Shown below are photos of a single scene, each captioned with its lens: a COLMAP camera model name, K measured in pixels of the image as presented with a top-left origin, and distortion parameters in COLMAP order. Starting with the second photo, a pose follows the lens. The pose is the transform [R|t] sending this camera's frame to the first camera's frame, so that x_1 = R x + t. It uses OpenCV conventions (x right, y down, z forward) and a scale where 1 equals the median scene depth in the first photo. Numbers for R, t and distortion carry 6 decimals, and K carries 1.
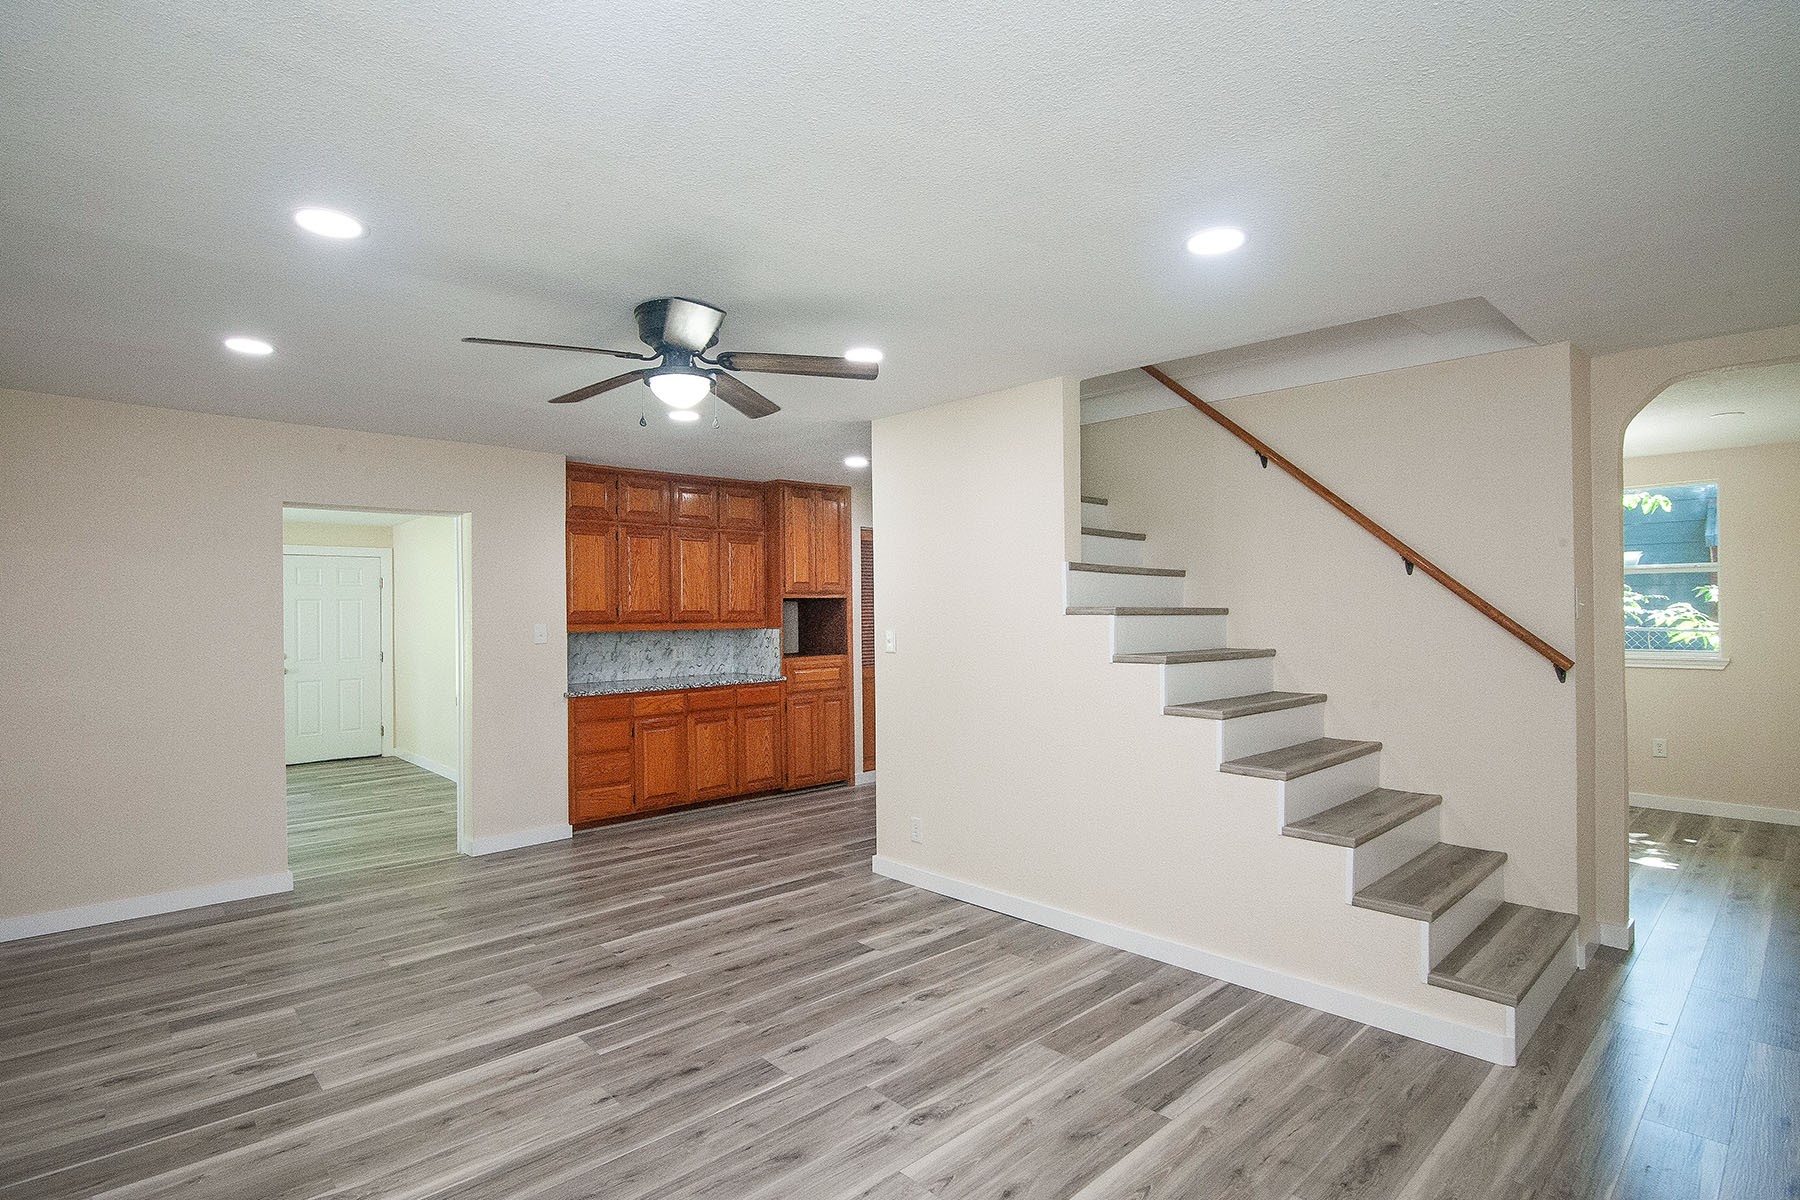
lens RADIAL K [[900.9, 0, 900.5], [0, 900.9, 607.0], [0, 0, 1]] dist [-0.012751, -0.000159]
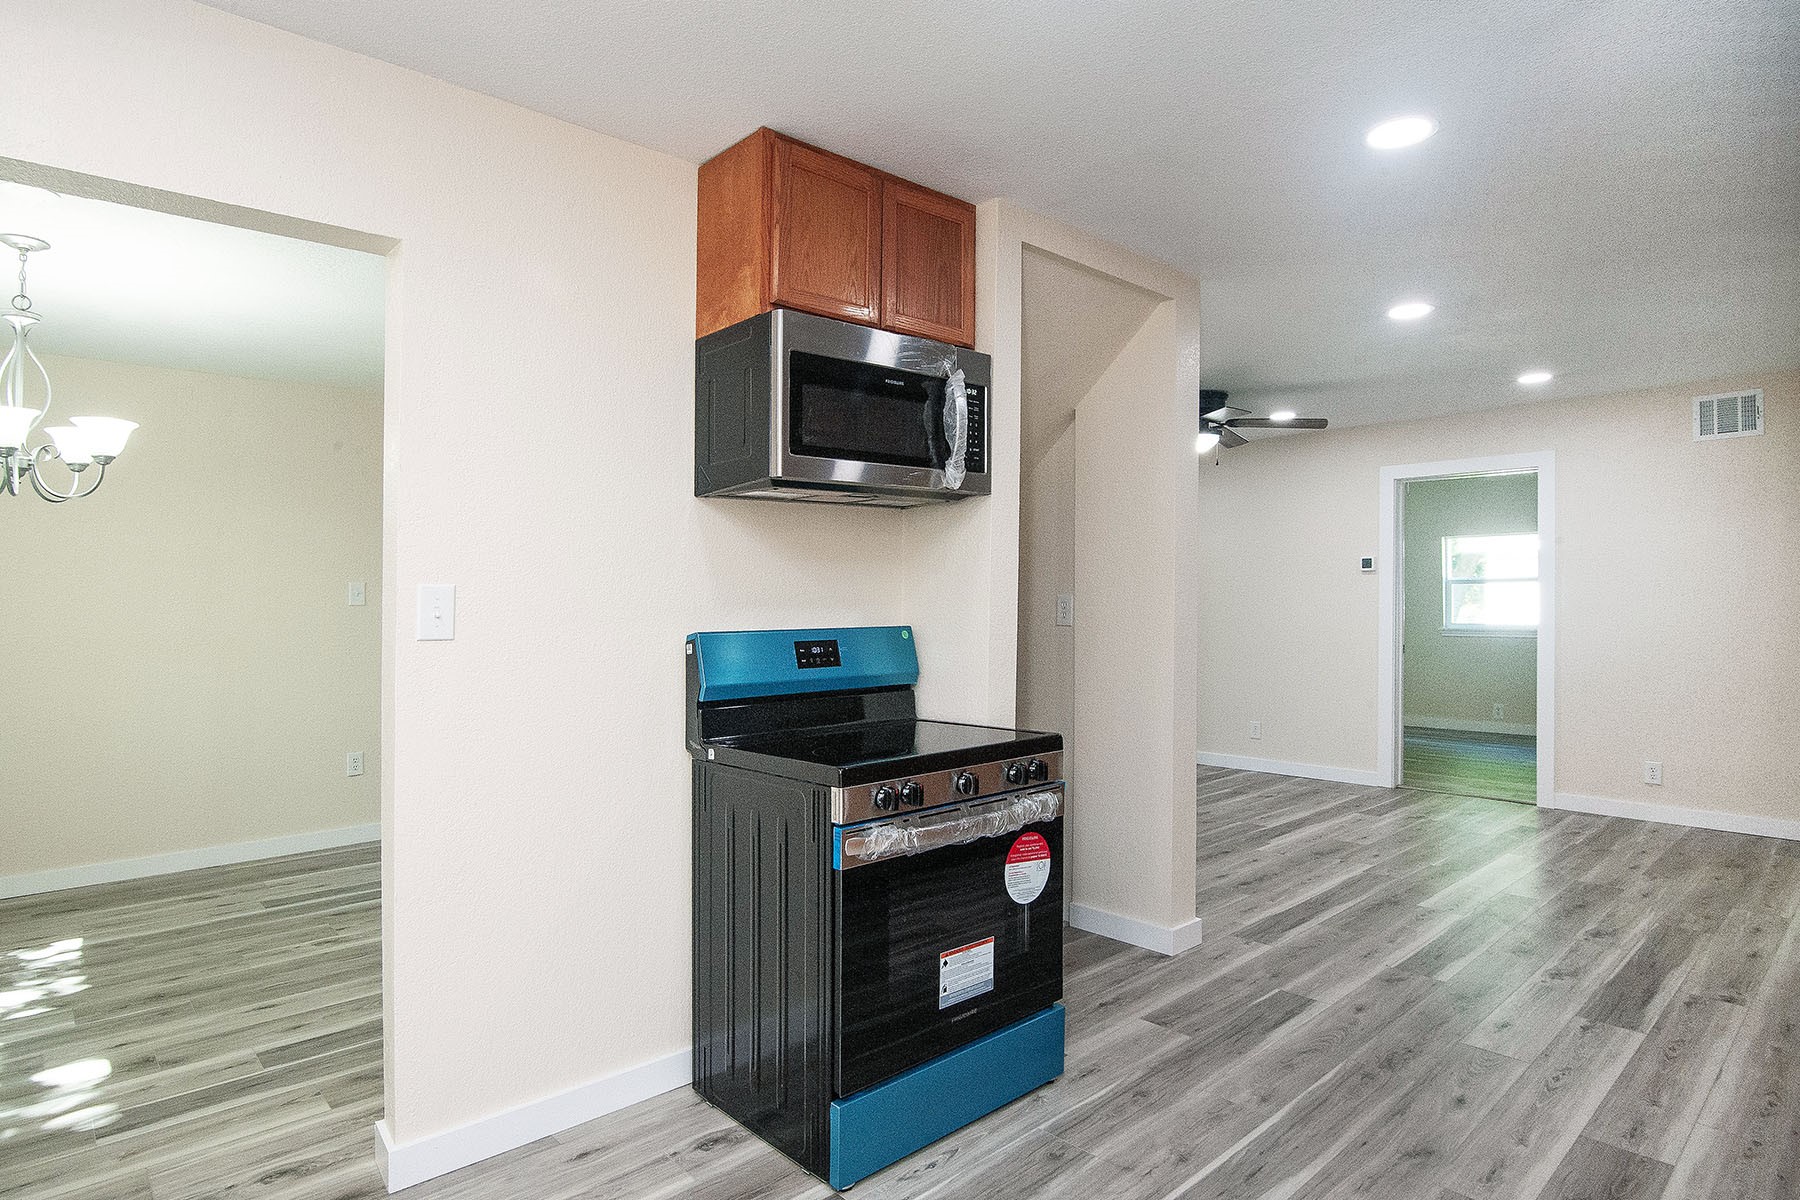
lens RADIAL K [[989.1, 0, 900.0], [0, 989.1, 600.0], [0, 0, 1]] dist [0.002241, -0.000289]
pose [[-0.999902, 0.011772, 0.007569, 0.167986], [0.011721, 0.999908, -0.006772, 0.031478], [-0.007648, -0.006682, -0.999948, 1.549404]]
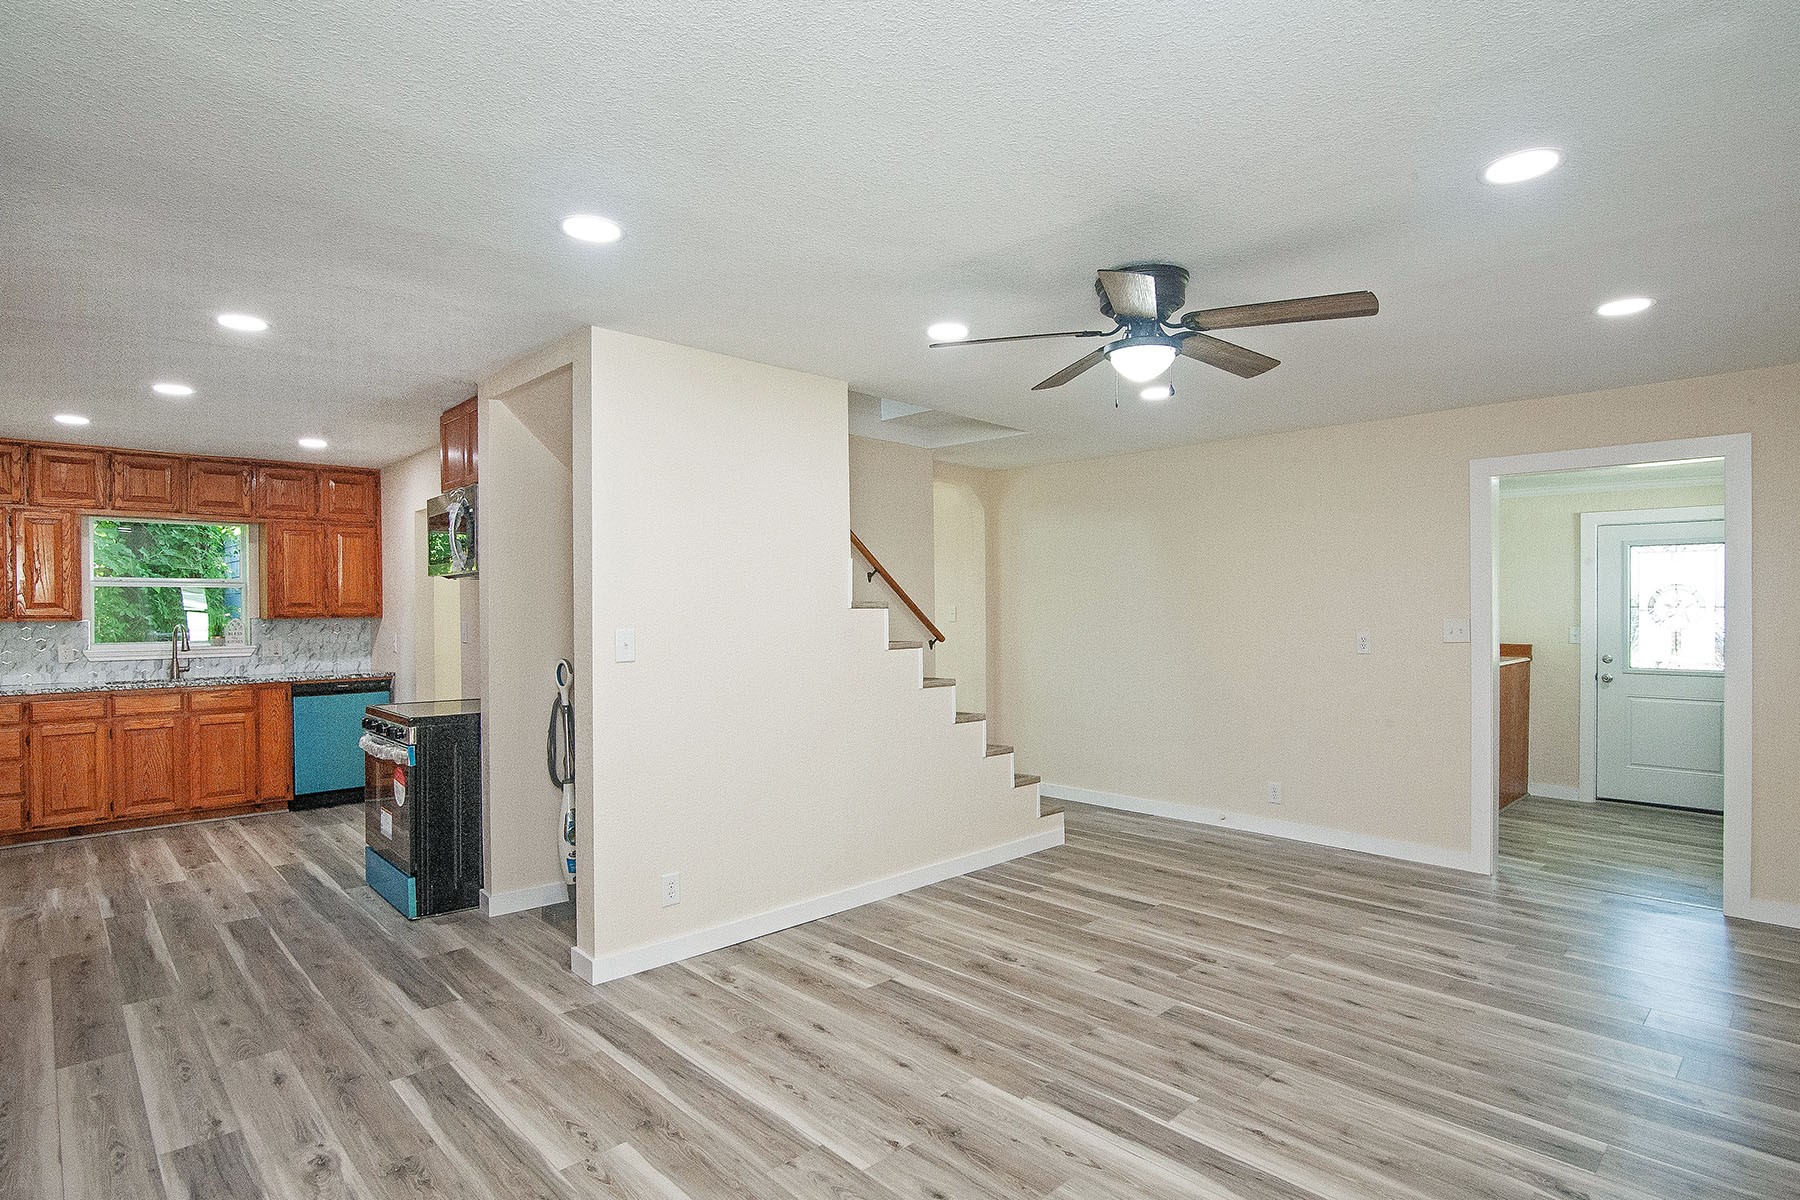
lens RADIAL K [[900.9, 0, 900.5], [0, 900.9, 607.0], [0, 0, 1]] dist [-0.012751, -0.000159]
pose [[-0.007712, 0.010269, 0.999918, -0.640615], [-0.003852, 0.999940, -0.010299, 0.008434], [-0.999963, -0.003932, -0.007672, 0.678033]]
